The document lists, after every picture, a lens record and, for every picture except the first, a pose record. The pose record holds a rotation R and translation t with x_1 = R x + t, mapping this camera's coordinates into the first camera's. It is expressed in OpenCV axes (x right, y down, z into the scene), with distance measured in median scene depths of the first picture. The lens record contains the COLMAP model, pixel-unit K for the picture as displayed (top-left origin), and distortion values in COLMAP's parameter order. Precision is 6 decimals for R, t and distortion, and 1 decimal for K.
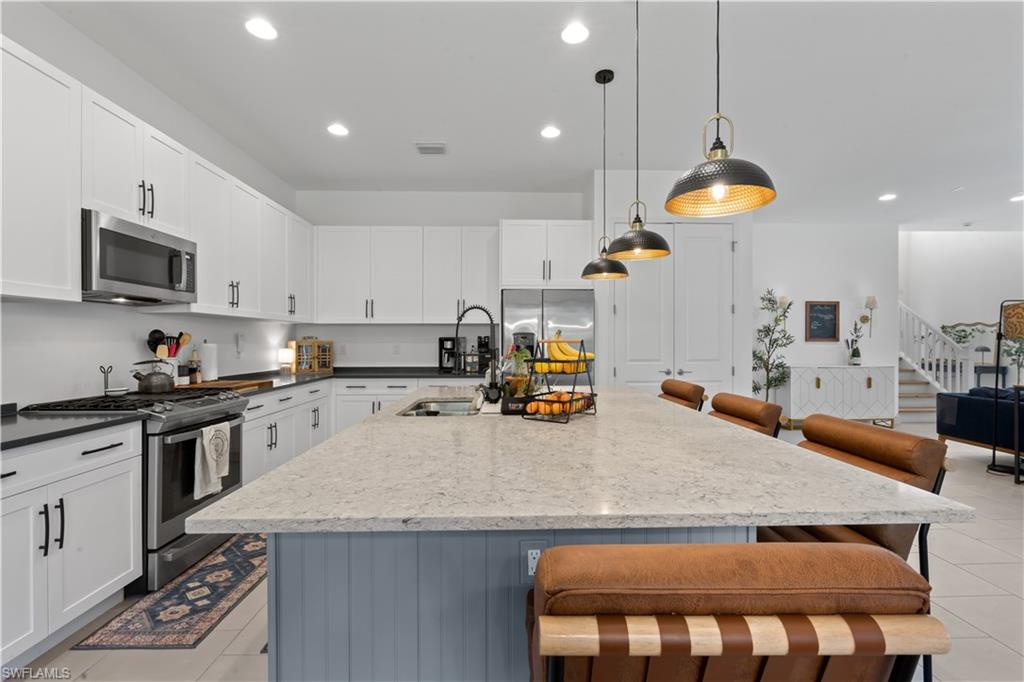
lens RADIAL K [[457.2, 0, 515.6], [0, 457.2, 343.4], [0, 0, 1]] dist [-0.009300, 0.001763]
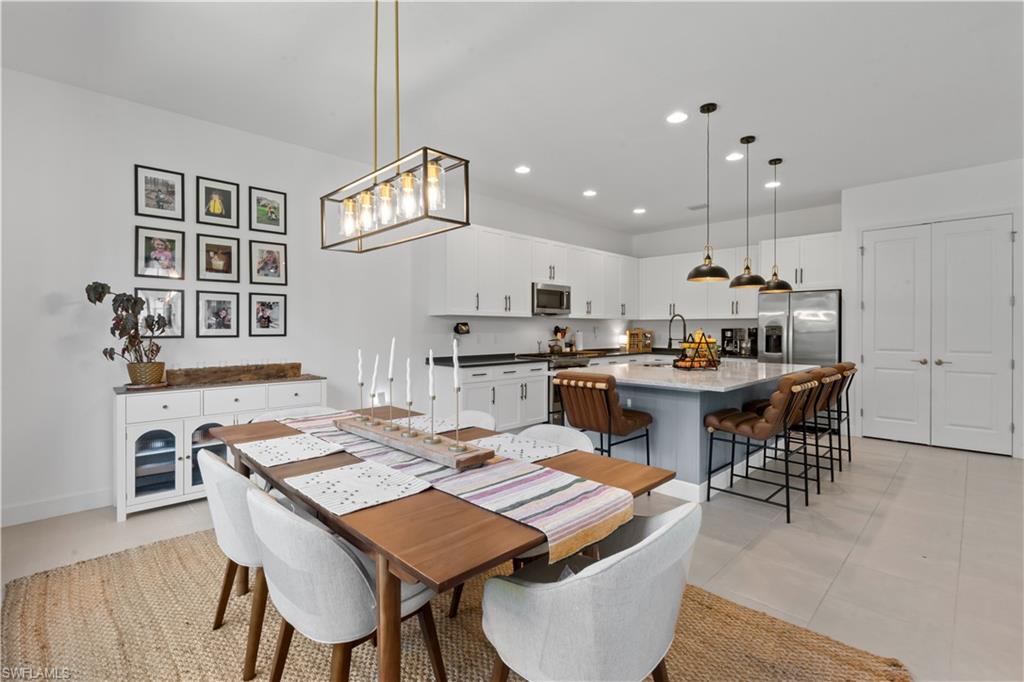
lens RADIAL K [[457.2, 0, 513.5], [0, 457.2, 333.0], [0, 0, 1]] dist [-0.009300, 0.001763]
pose [[0.683151, 0.009060, -0.730221, 0.667630], [-0.005756, 0.999959, 0.007021, -0.009540], [0.730254, -0.000593, 0.683175, -0.654249]]
